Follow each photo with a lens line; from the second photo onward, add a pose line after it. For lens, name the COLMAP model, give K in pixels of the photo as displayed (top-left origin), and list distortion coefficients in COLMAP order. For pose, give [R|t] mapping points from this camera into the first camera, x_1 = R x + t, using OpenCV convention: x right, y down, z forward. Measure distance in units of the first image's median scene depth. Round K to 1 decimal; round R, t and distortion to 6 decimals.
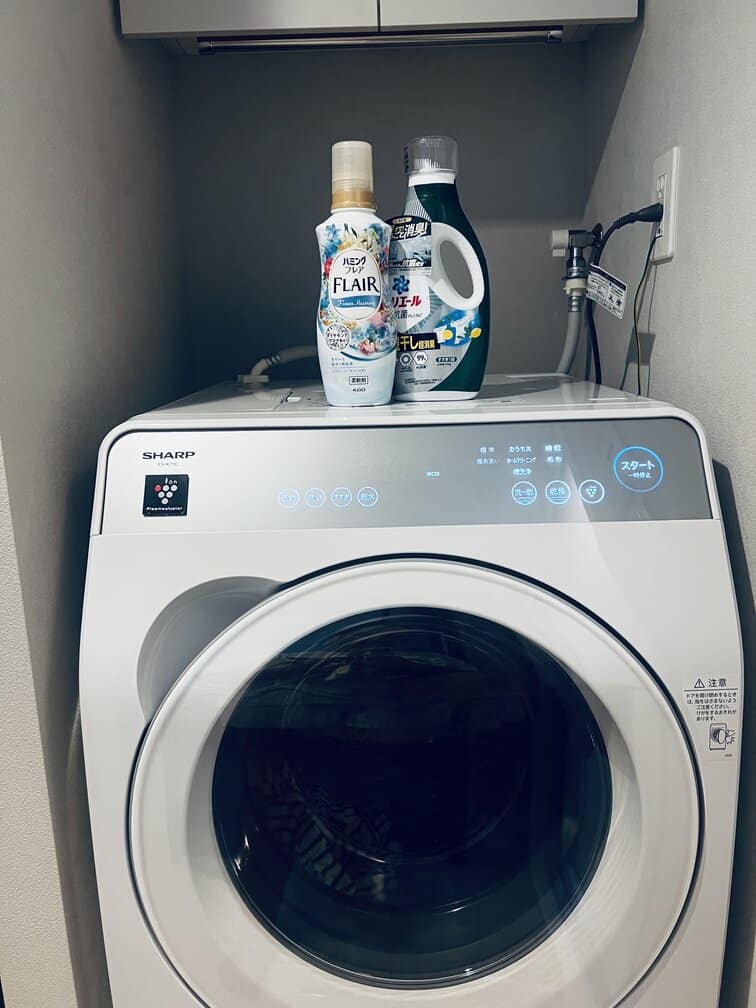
lens RADIAL K [[760.5, 0, 381.5], [0, 760.5, 503.0], [0, 0, 1]] dist [0.039198, -0.058458]
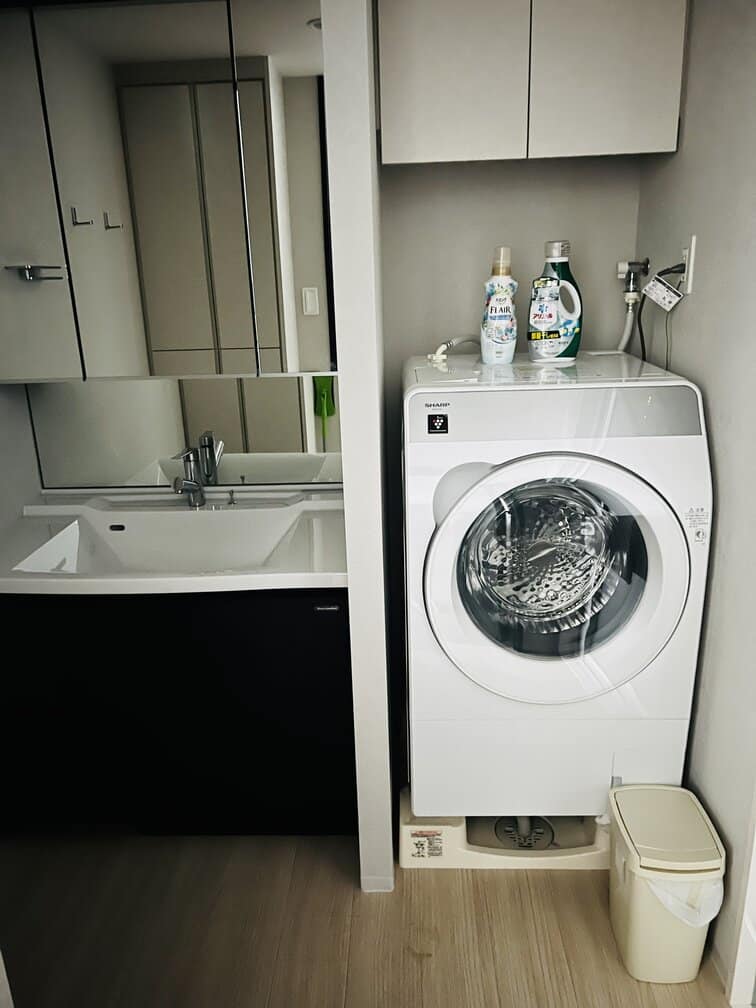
lens RADIAL K [[760.5, 0, 374.4], [0, 760.5, 504.8], [0, 0, 1]] dist [0.039198, -0.058458]
pose [[0.999333, 0.006004, -0.036008, -0.307299], [-0.002894, 0.996308, 0.085807, 0.025427], [0.036390, -0.085646, 0.995661, -0.900384]]
